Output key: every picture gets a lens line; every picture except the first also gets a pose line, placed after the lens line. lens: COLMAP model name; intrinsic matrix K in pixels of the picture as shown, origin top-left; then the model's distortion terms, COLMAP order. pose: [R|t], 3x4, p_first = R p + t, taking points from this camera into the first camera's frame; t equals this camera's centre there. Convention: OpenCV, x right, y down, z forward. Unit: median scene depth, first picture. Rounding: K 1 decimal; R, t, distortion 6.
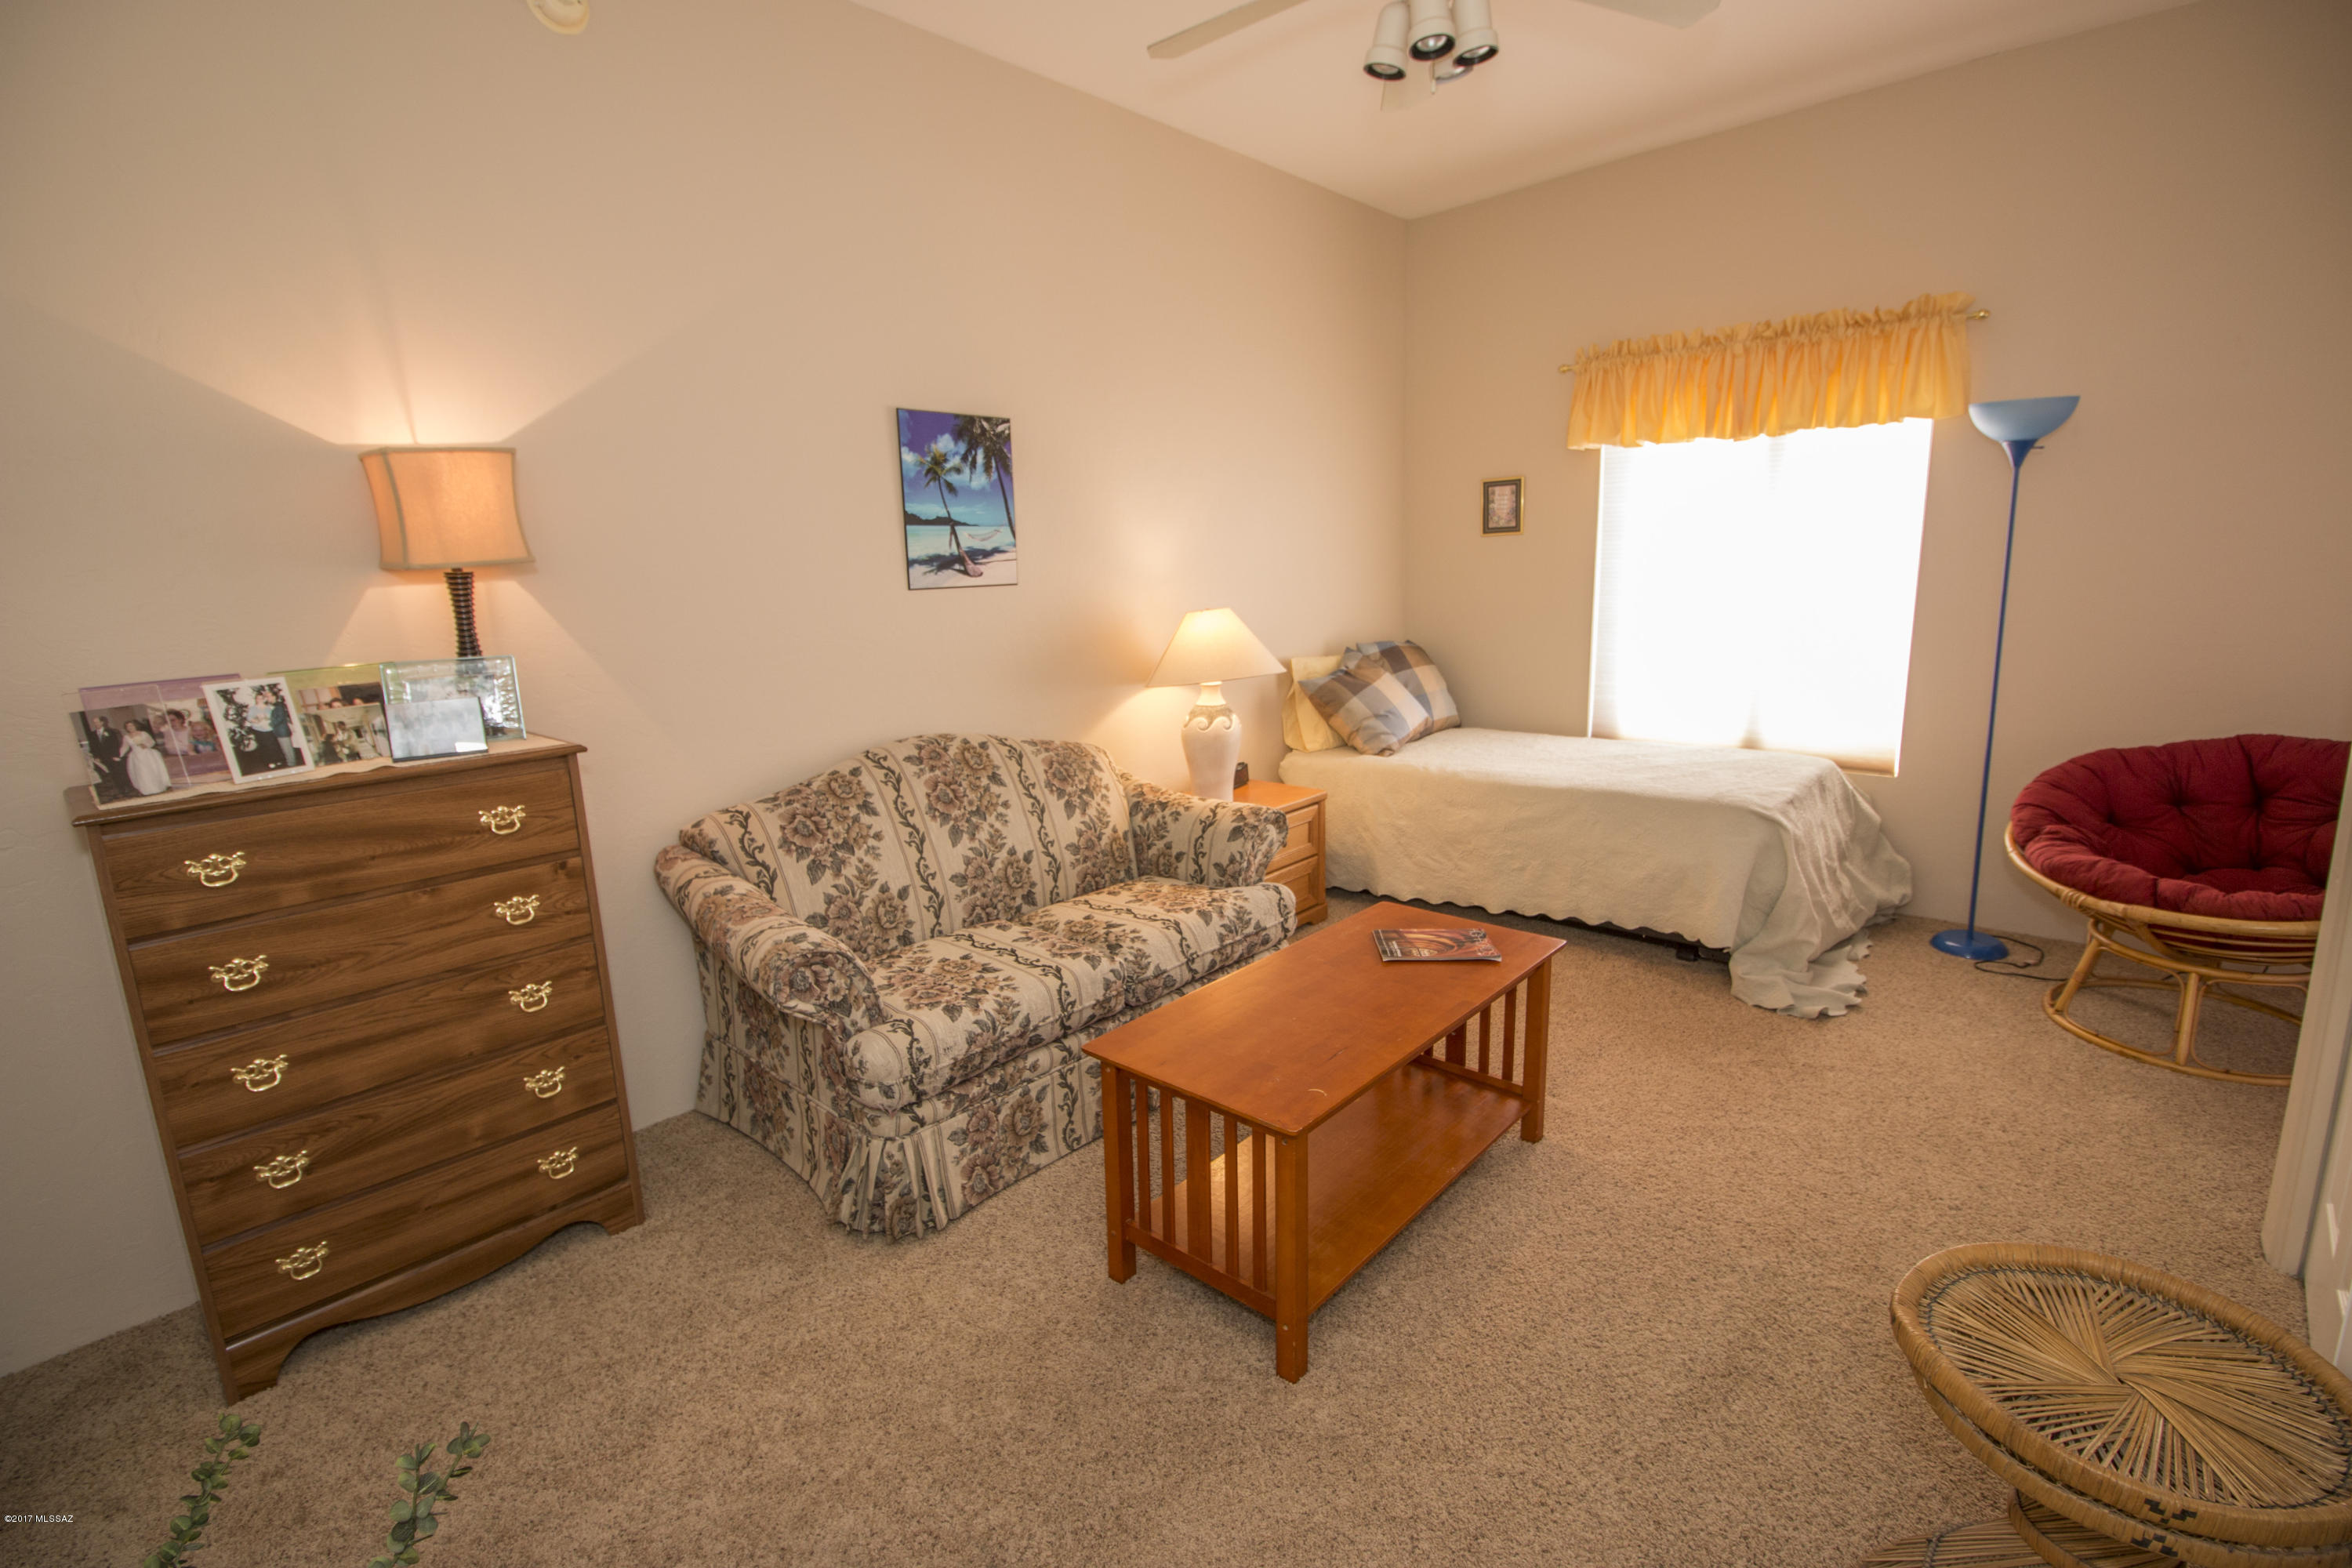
lens RADIAL K [[1107.4, 0, 1176.0], [0, 1107.4, 784.0], [0, 0, 1]] dist [-0.002129, -0.000630]
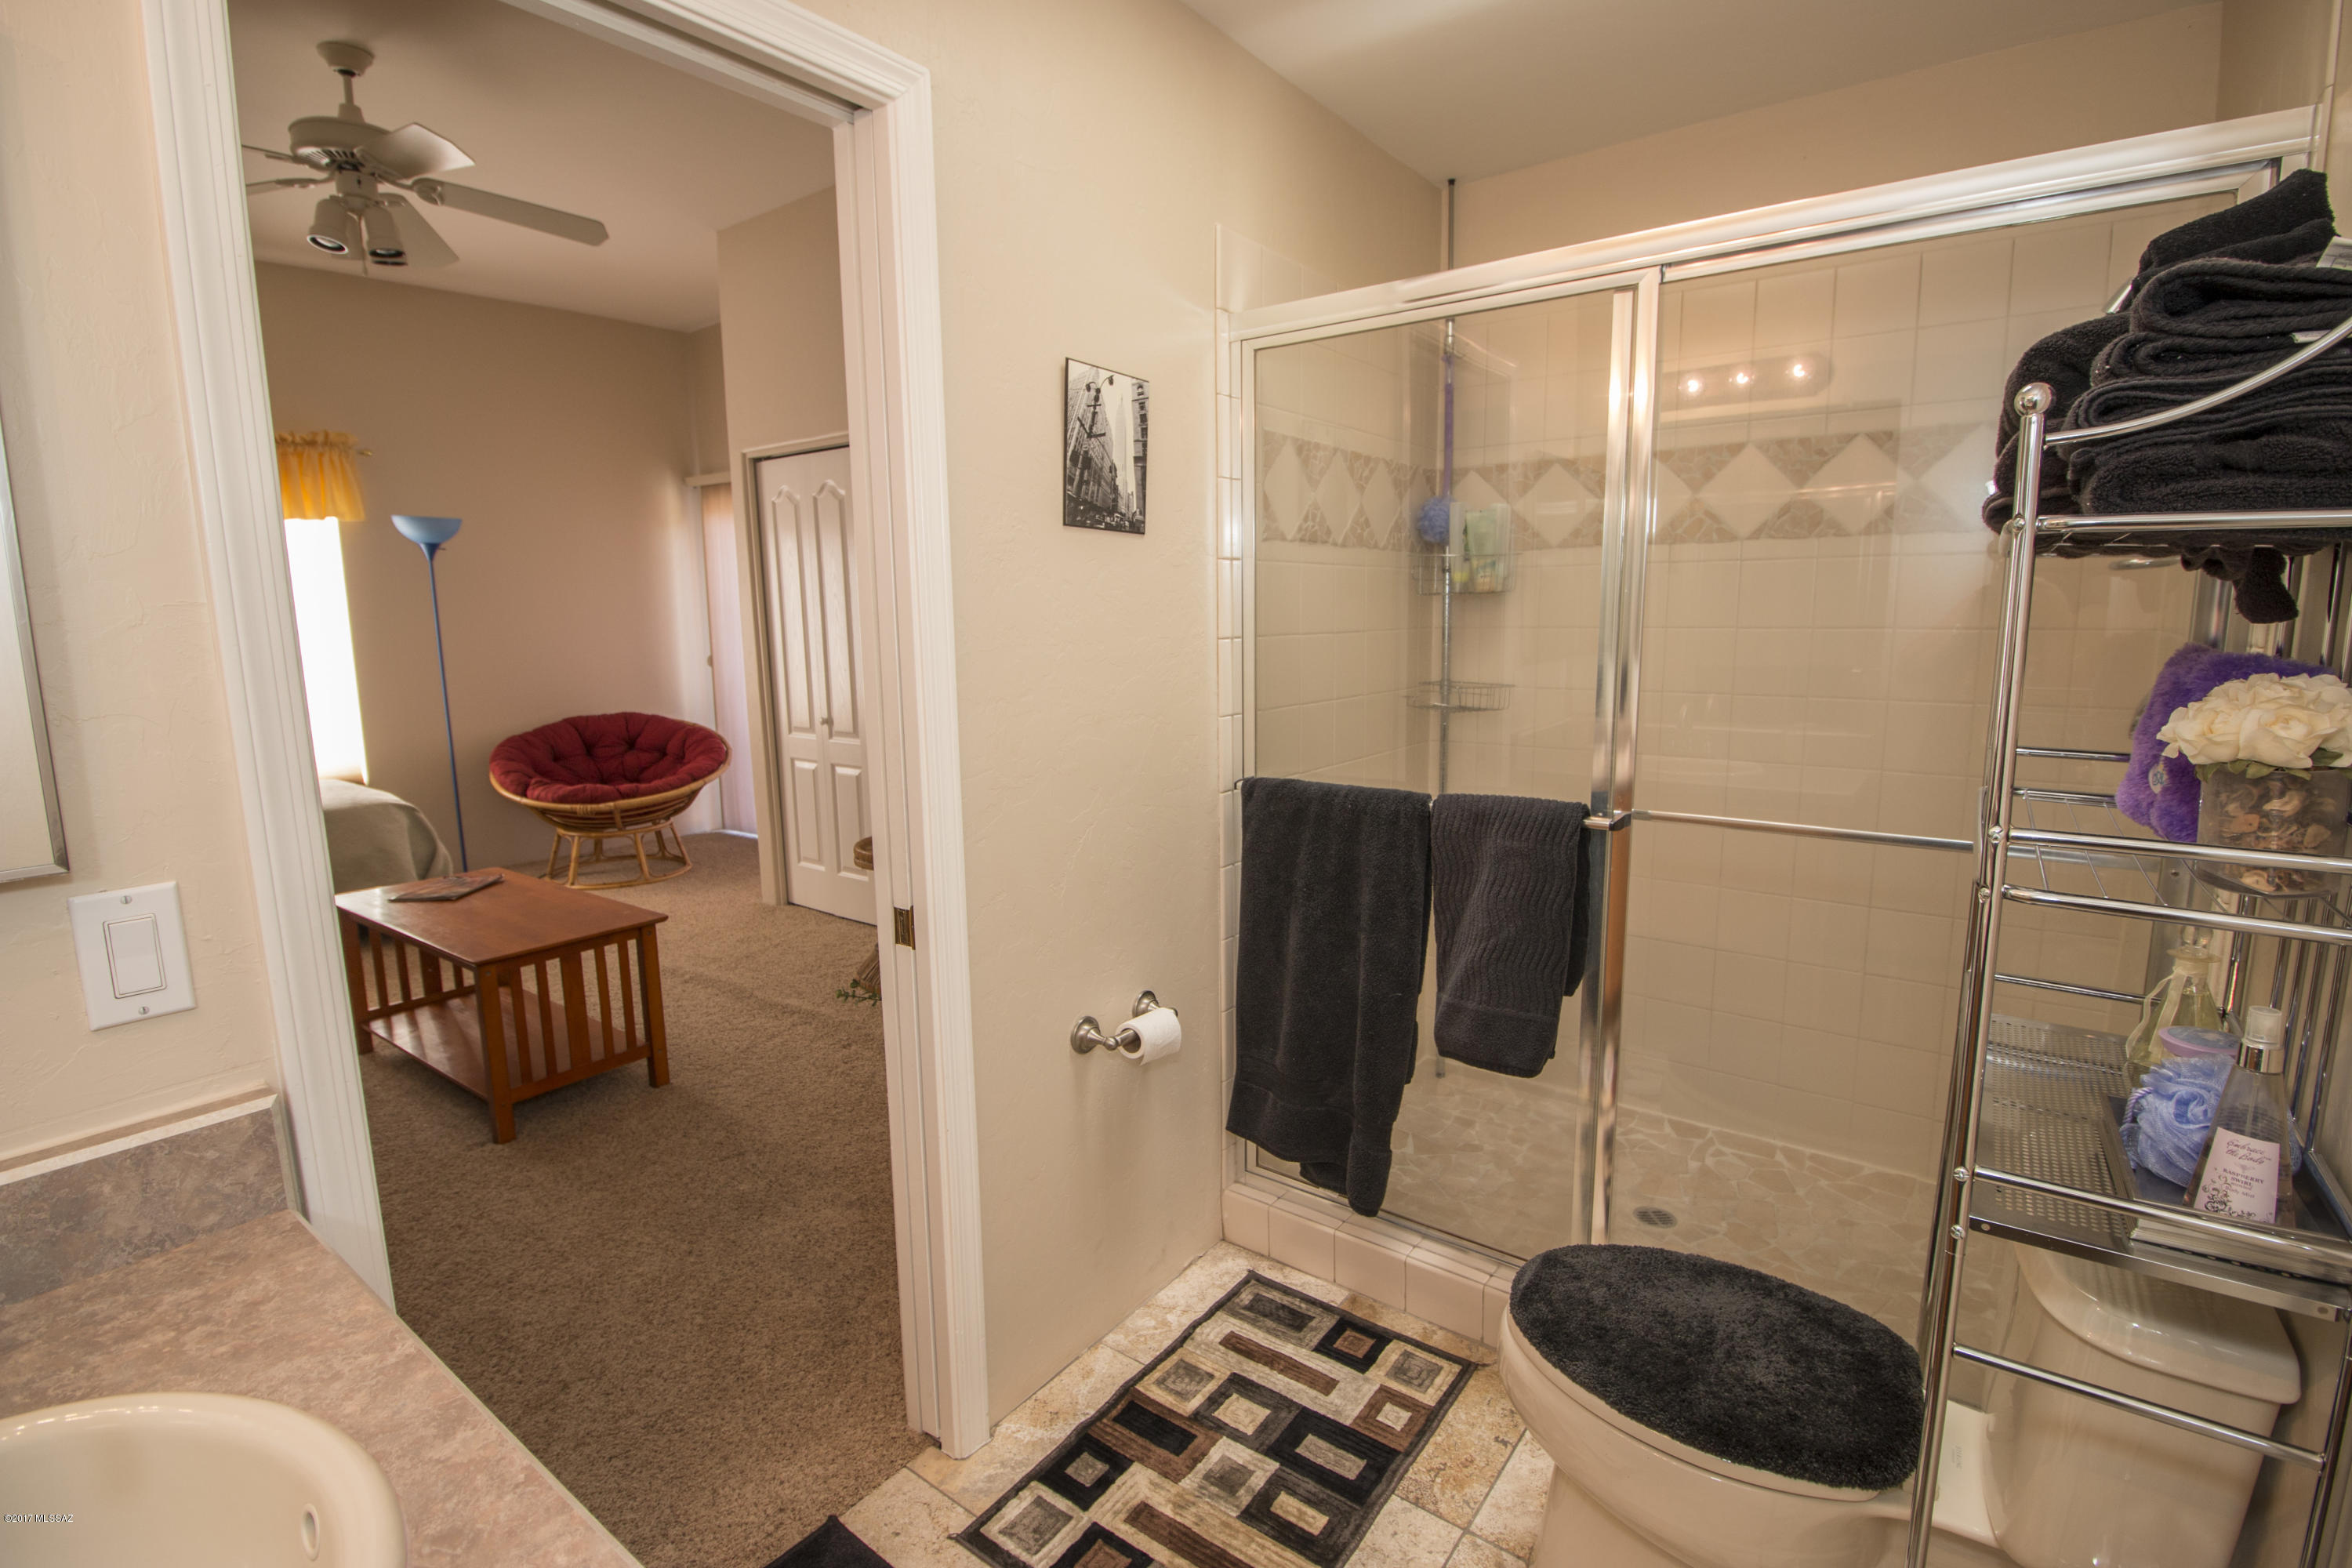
lens RADIAL K [[1107.4, 0, 1176.0], [0, 1107.4, 784.0], [0, 0, 1]] dist [-0.002129, -0.000630]
pose [[-0.062338, -0.125517, 0.990131, -0.958927], [0.207891, 0.968667, 0.135885, 0.021718], [-0.976164, 0.214310, -0.034291, 0.127501]]
